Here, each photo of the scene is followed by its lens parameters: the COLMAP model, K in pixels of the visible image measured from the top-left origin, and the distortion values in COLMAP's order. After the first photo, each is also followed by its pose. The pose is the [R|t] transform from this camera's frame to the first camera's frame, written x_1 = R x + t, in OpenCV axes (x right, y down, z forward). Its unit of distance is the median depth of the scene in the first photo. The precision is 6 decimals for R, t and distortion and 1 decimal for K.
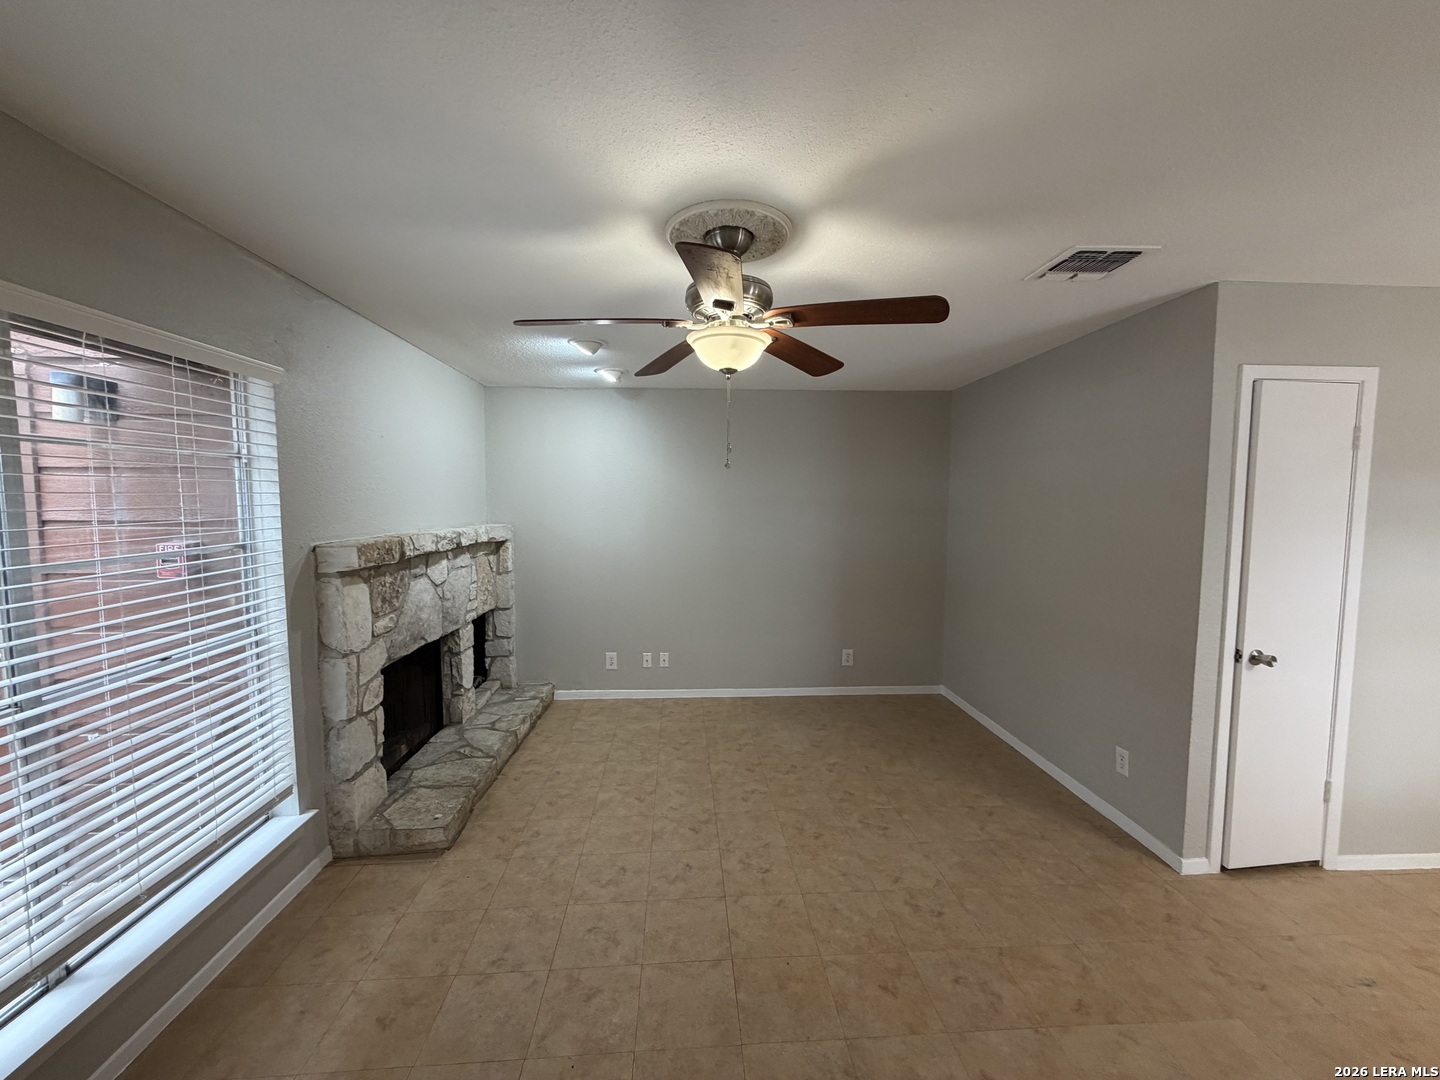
lens RADIAL K [[574.0, 0, 717.1], [0, 574.0, 538.9], [0, 0, 1]] dist [-0.001028, 0.000579]
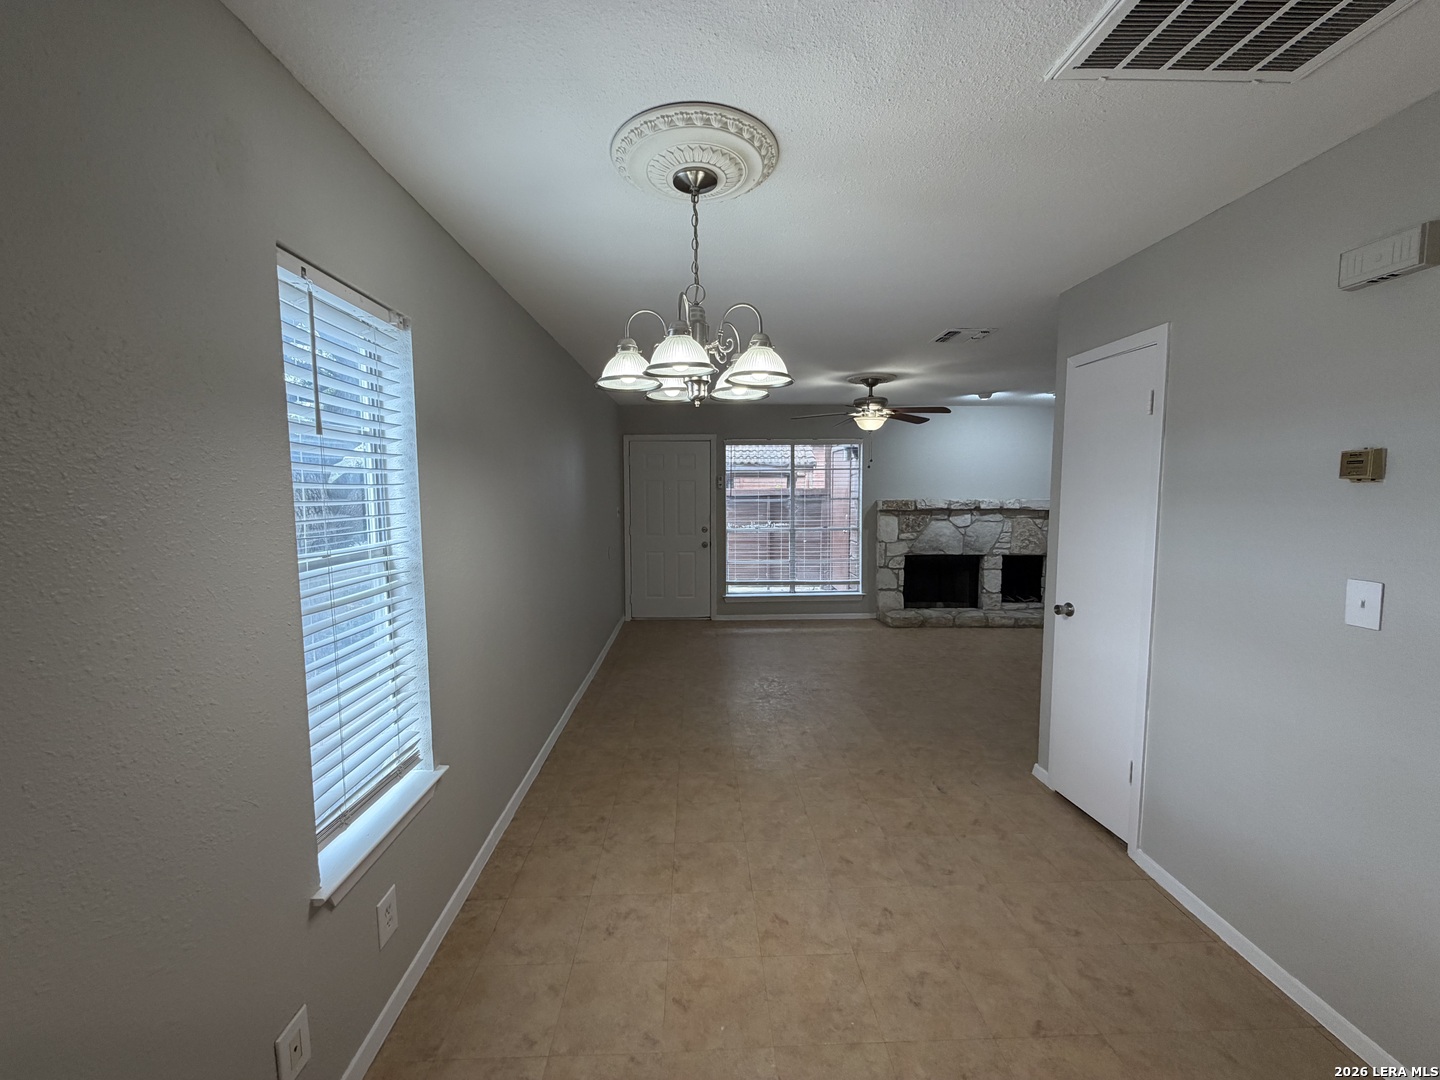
lens RADIAL K [[574.0, 0, 717.1], [0, 574.0, 538.9], [0, 0, 1]] dist [-0.001028, 0.000579]
pose [[-0.026403, 0.082108, -0.996274, 1.827747], [-0.067431, 0.994205, 0.083725, 0.016092], [0.997375, 0.069390, -0.020714, 0.273727]]
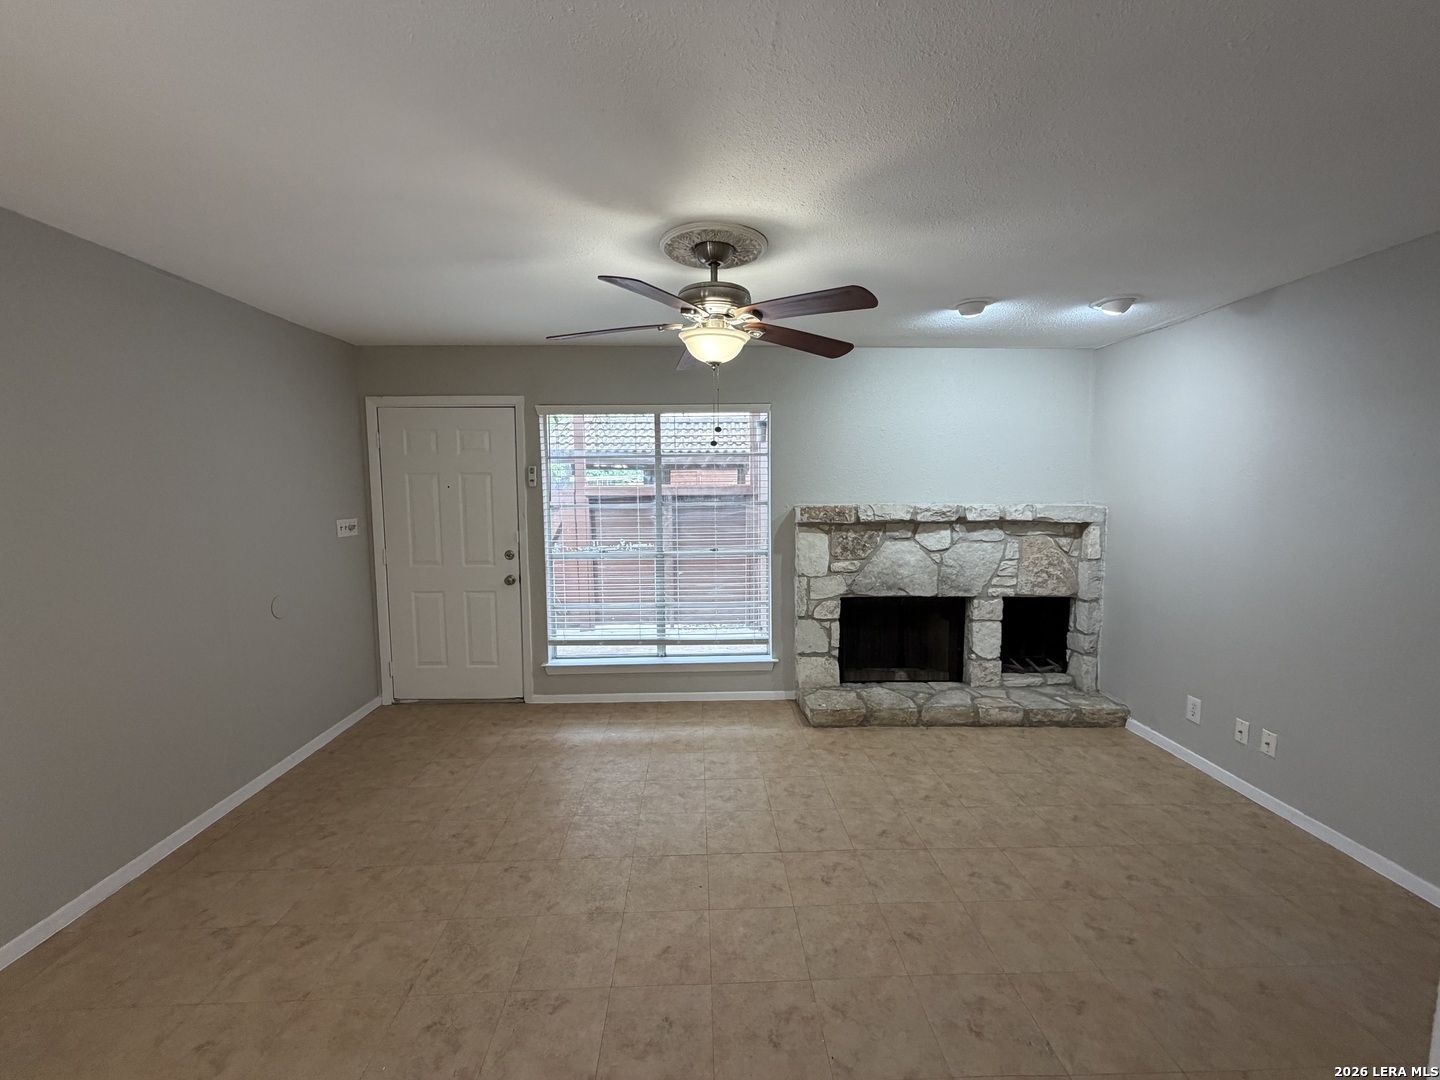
lens RADIAL K [[574.0, 0, 717.1], [0, 574.0, 538.9], [0, 0, 1]] dist [-0.001028, 0.000579]
pose [[-0.028787, 0.092620, -0.995285, 0.846287], [-0.066741, 0.993298, 0.094365, -0.030535], [0.997355, 0.069143, -0.022413, 0.726826]]
